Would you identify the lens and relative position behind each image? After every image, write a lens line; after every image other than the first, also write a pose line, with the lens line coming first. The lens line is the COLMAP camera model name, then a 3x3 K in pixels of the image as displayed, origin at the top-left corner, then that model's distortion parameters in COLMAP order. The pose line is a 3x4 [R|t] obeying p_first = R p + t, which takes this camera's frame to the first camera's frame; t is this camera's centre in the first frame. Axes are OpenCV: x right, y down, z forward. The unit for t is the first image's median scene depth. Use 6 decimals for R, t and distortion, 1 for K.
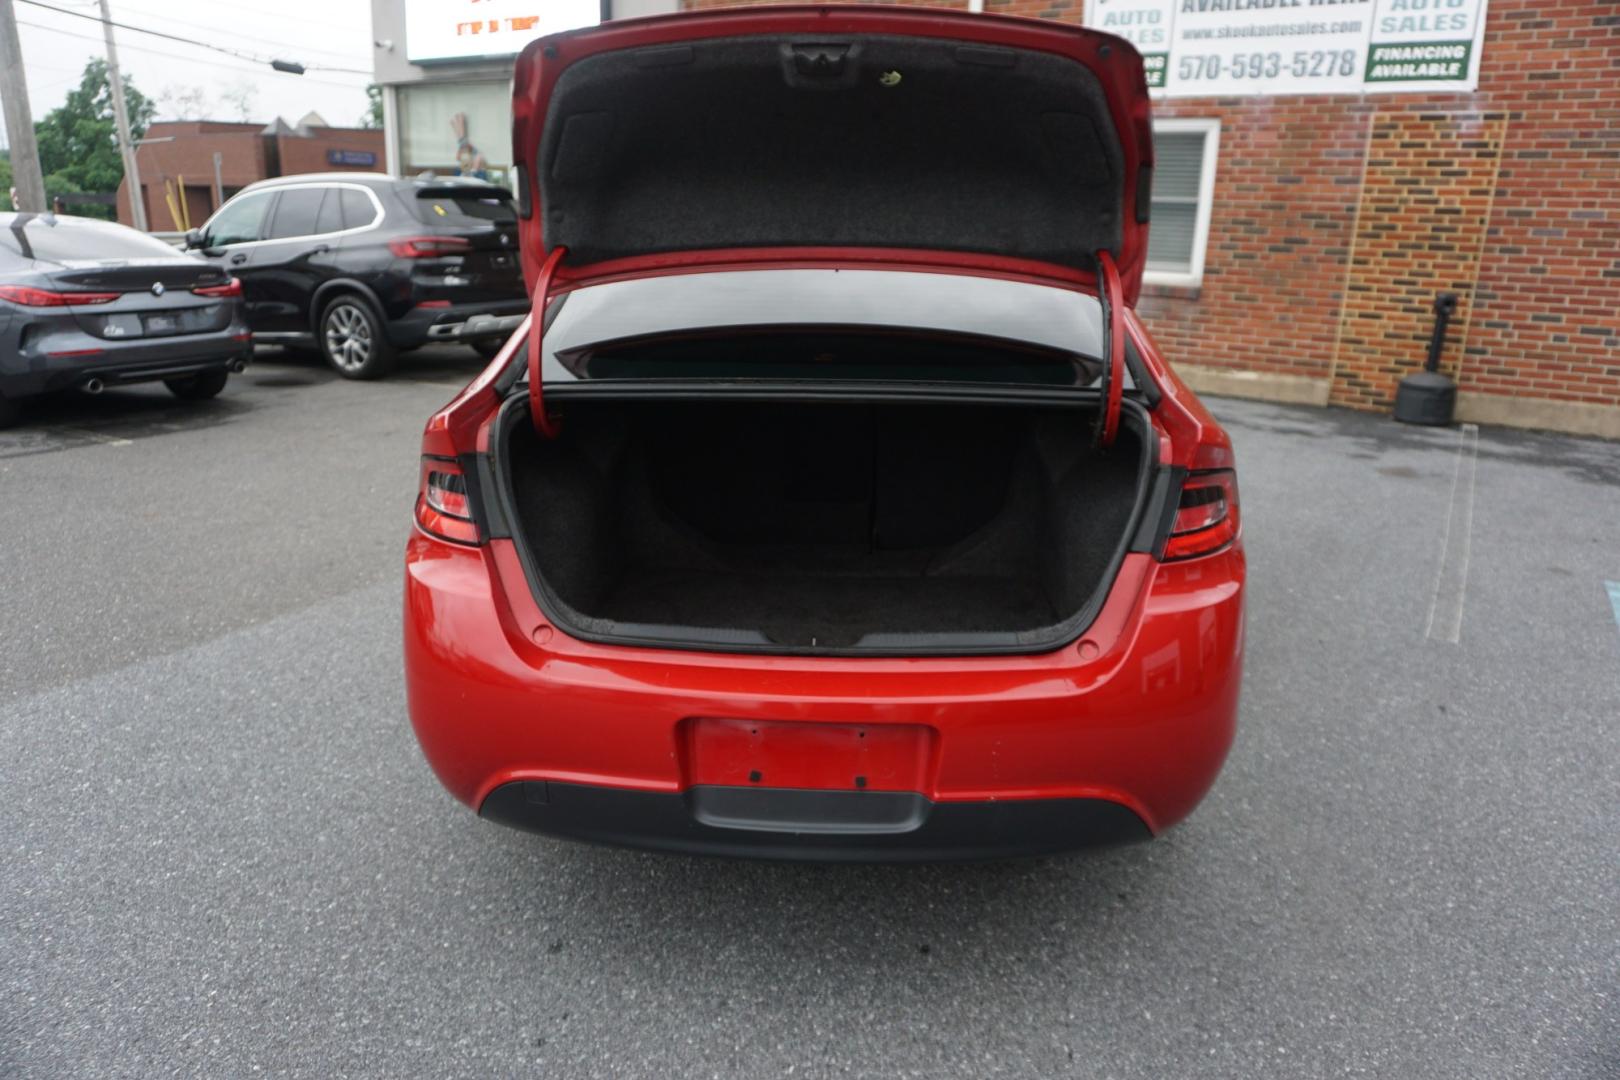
lens RADIAL K [[1087.9, 0, 807.5], [0, 1087.9, 531.9], [0, 0, 1]] dist [-0.044609, 0.030078]
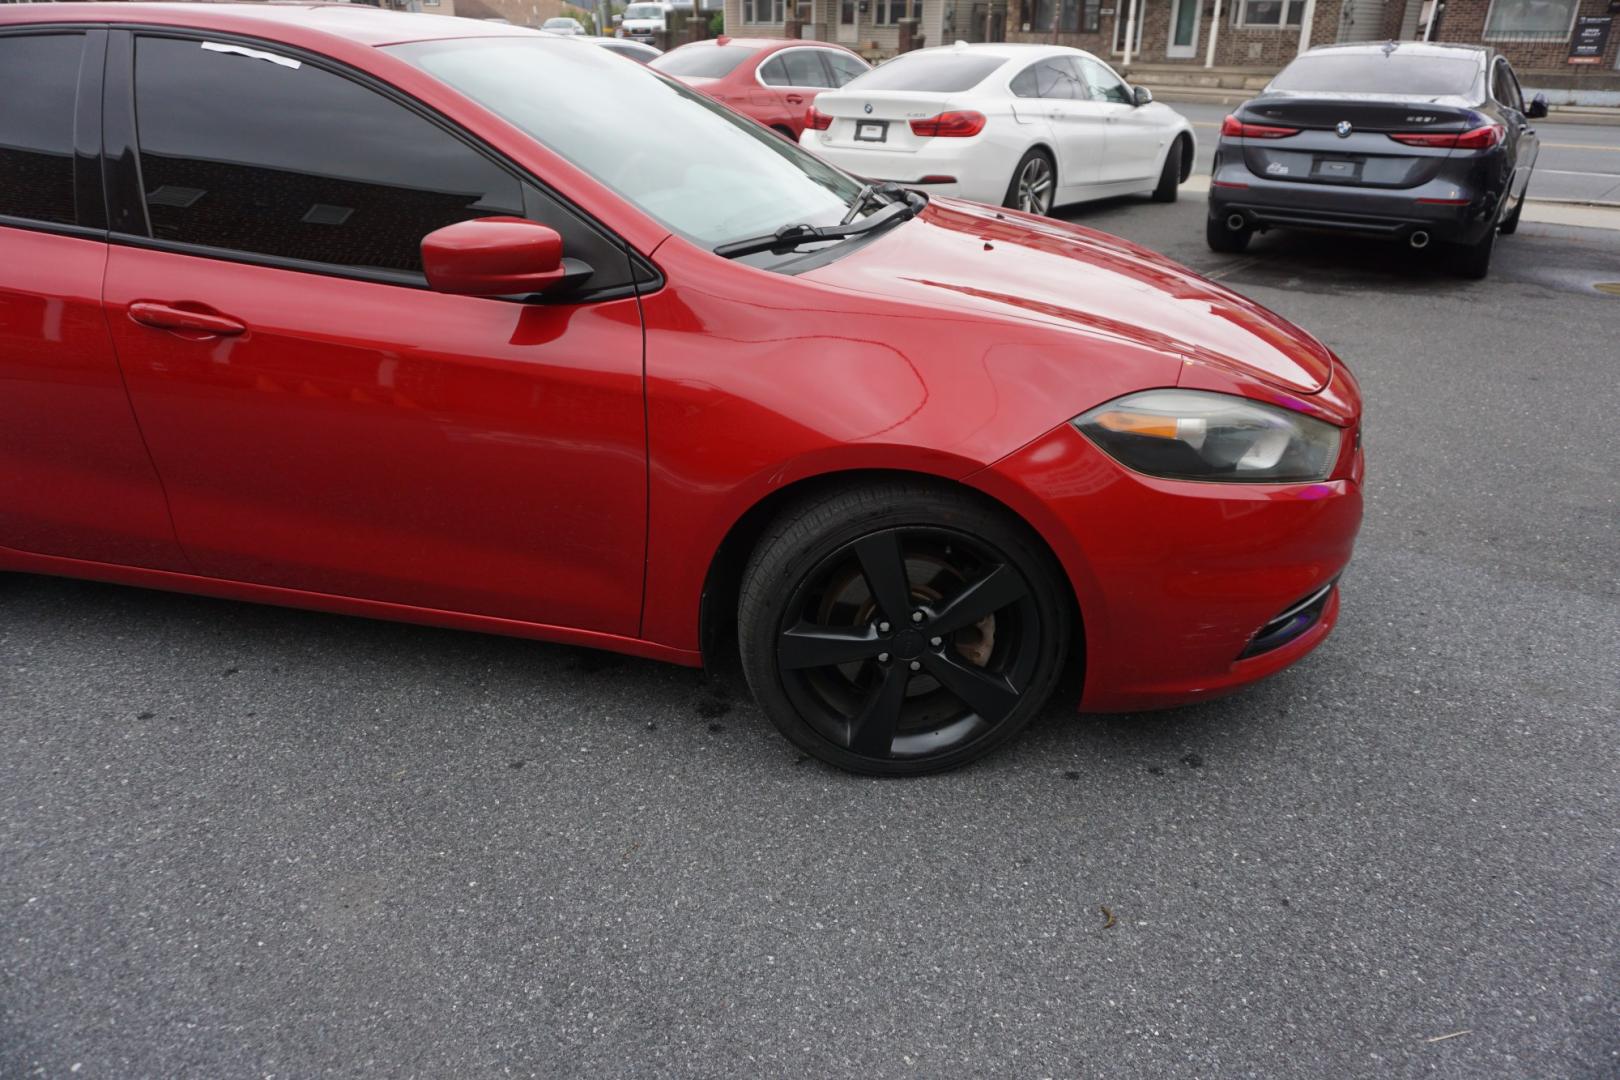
lens RADIAL K [[1087.9, 0, 805.7], [0, 1087.9, 537.1], [0, 0, 1]] dist [-0.044609, 0.030078]
pose [[-0.158968, 0.394975, -0.904834, 0.344107], [-0.272509, 0.863330, 0.424735, -0.165185], [0.948930, 0.314094, -0.029608, 0.616282]]
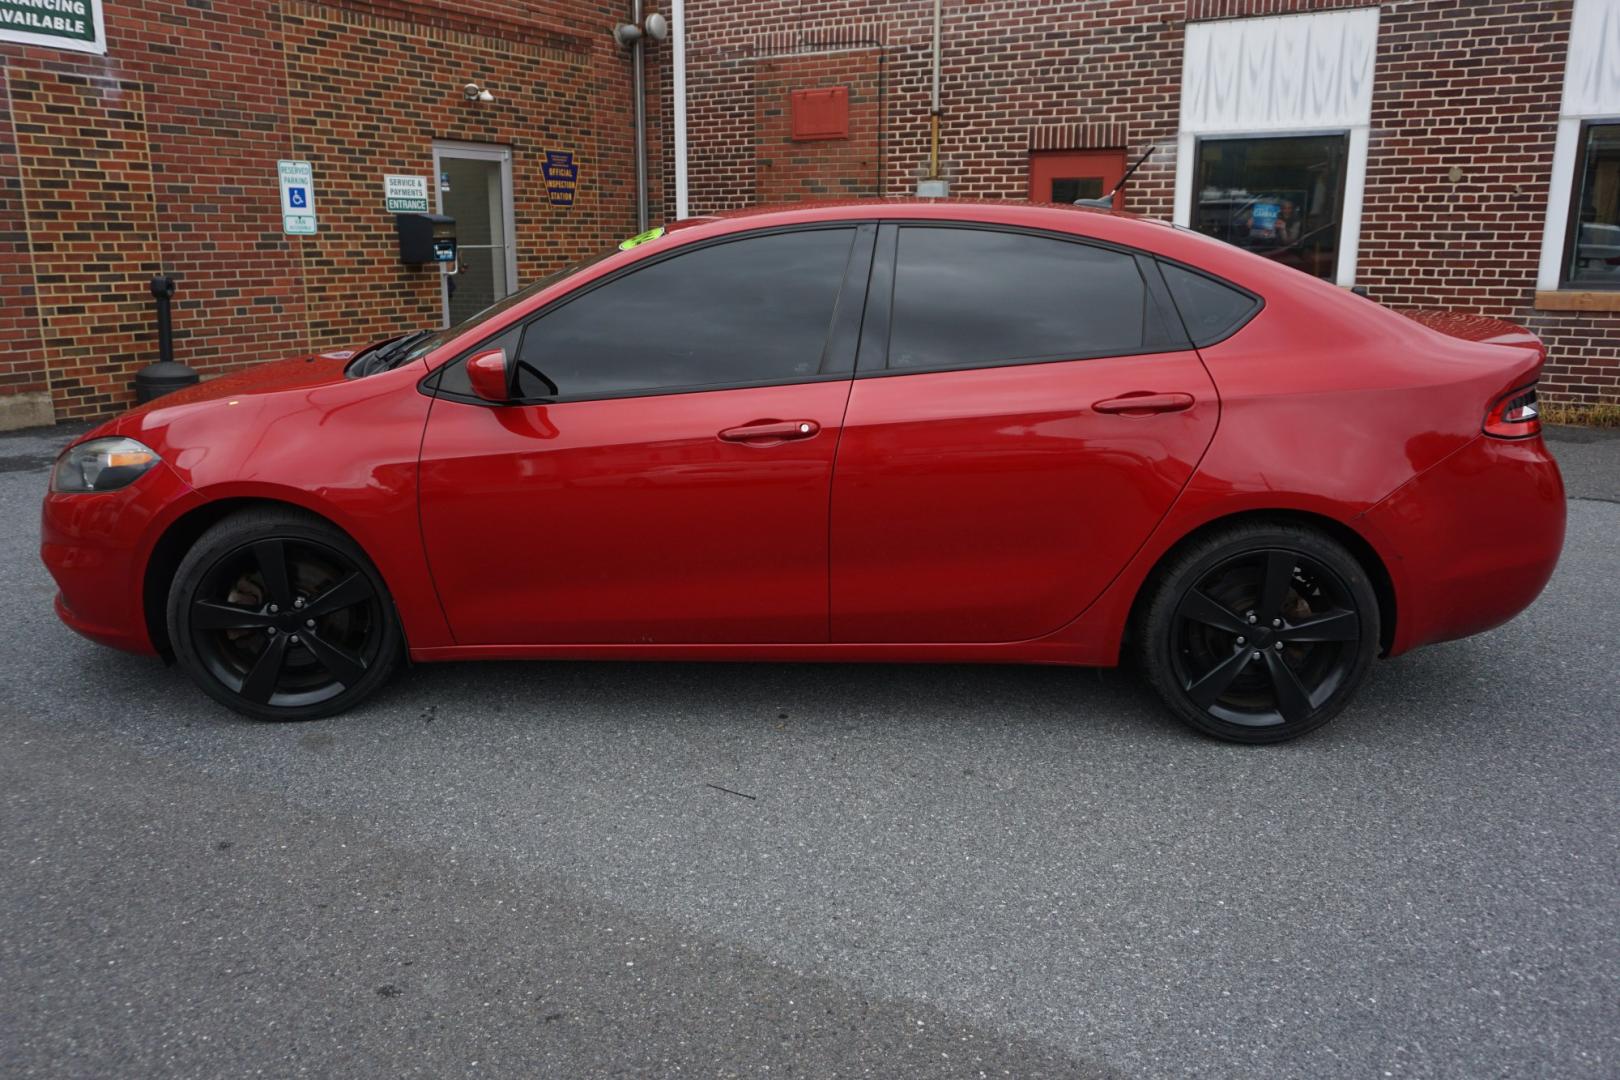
lens RADIAL K [[1232.2, 0, 800.4], [0, 1232.2, 536.0], [0, 0, 1]] dist [-0.047386, 0.046989]
pose [[-0.010919, -0.265730, 0.963986, -0.464745], [0.266465, 0.928410, 0.258942, -0.133985], [-0.963783, 0.259696, 0.060670, 0.445495]]
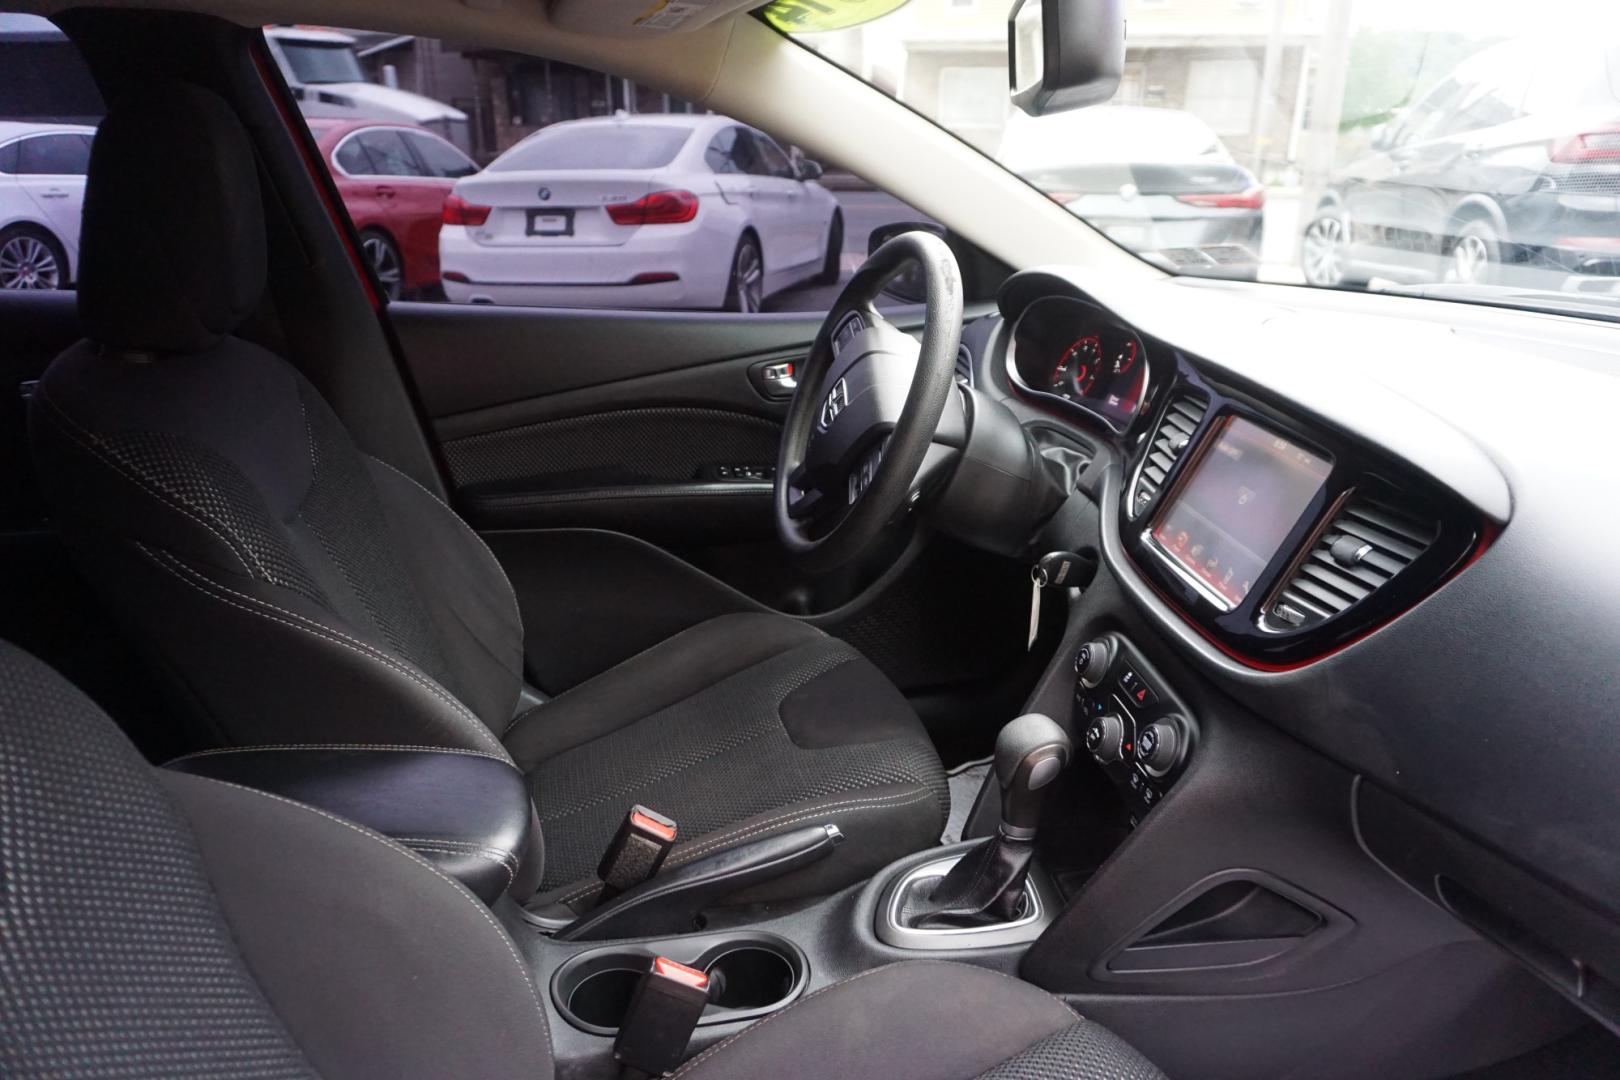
lens RADIAL K [[1087.9, 0, 810.7], [0, 1087.9, 529.7], [0, 0, 1]] dist [-0.044609, 0.030078]
pose [[0.309933, 0.302869, -0.901228, 0.106124], [-0.246605, 0.941072, 0.231451, -0.102016], [0.918220, 0.150512, 0.366358, 0.455763]]
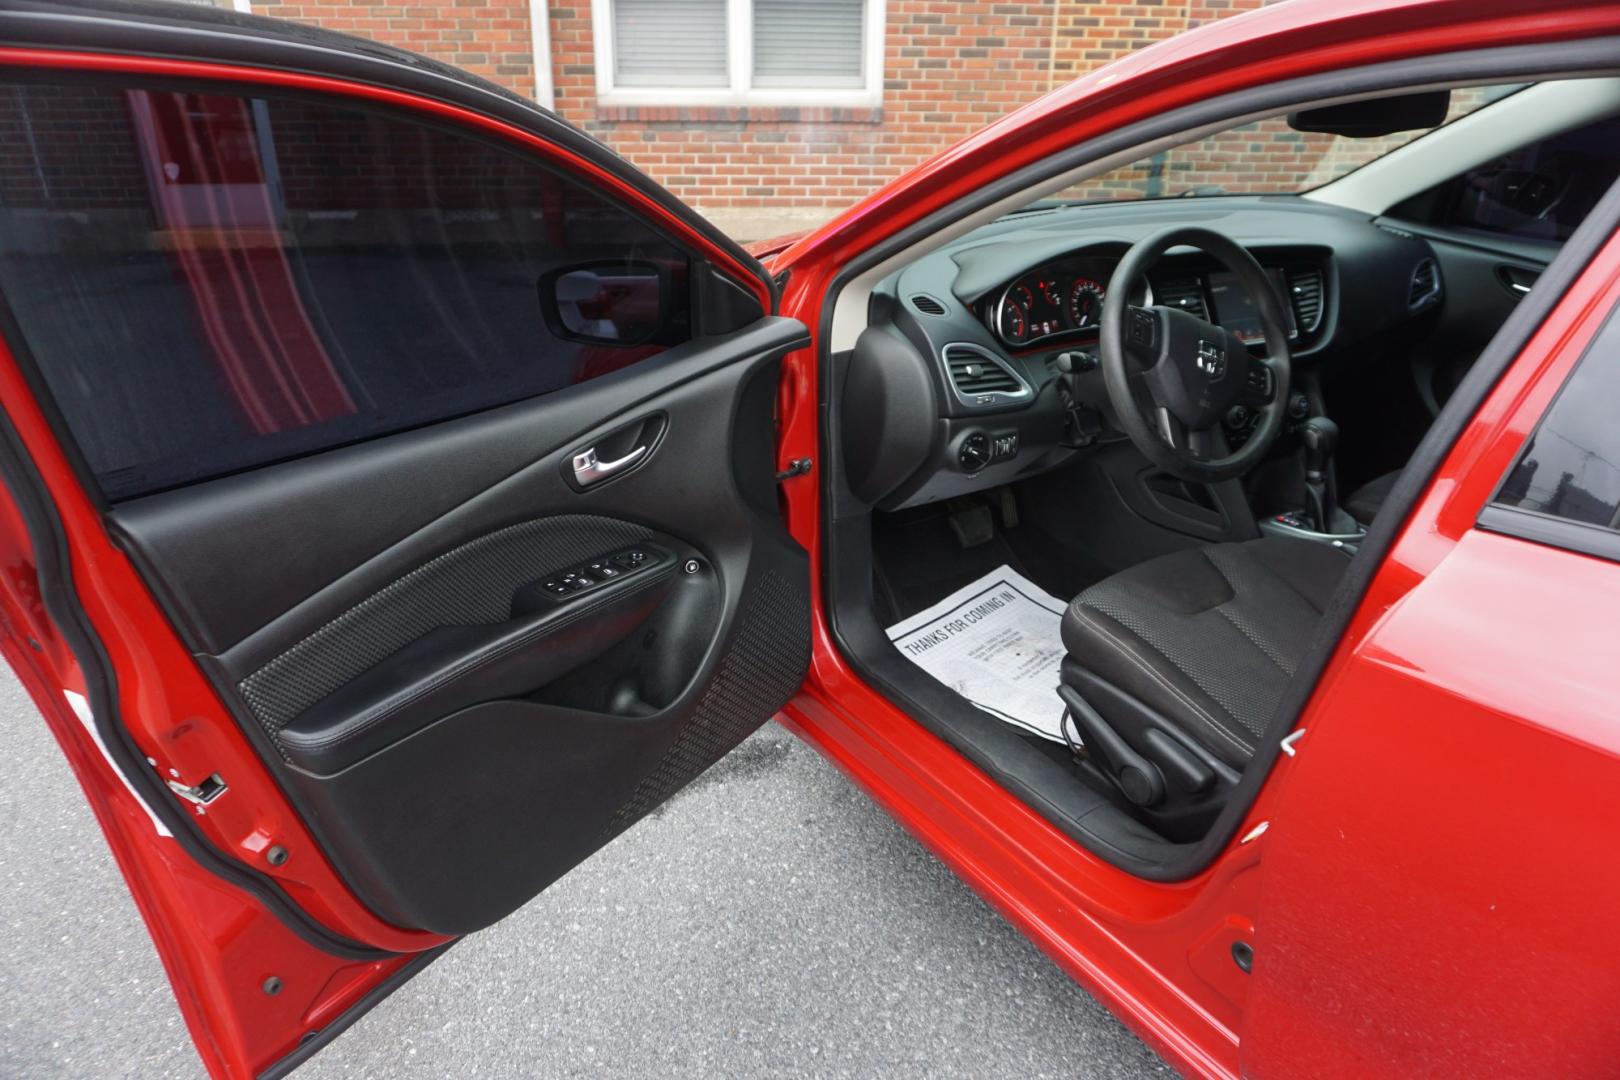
lens RADIAL K [[1087.9, 0, 801.5], [0, 1087.9, 515.3], [0, 0, 1]] dist [-0.044609, 0.030078]
pose [[0.815530, -0.250315, 0.521779, -0.183939], [0.175341, 0.966113, 0.189422, -0.108615], [-0.551512, -0.062990, 0.831785, 0.395797]]
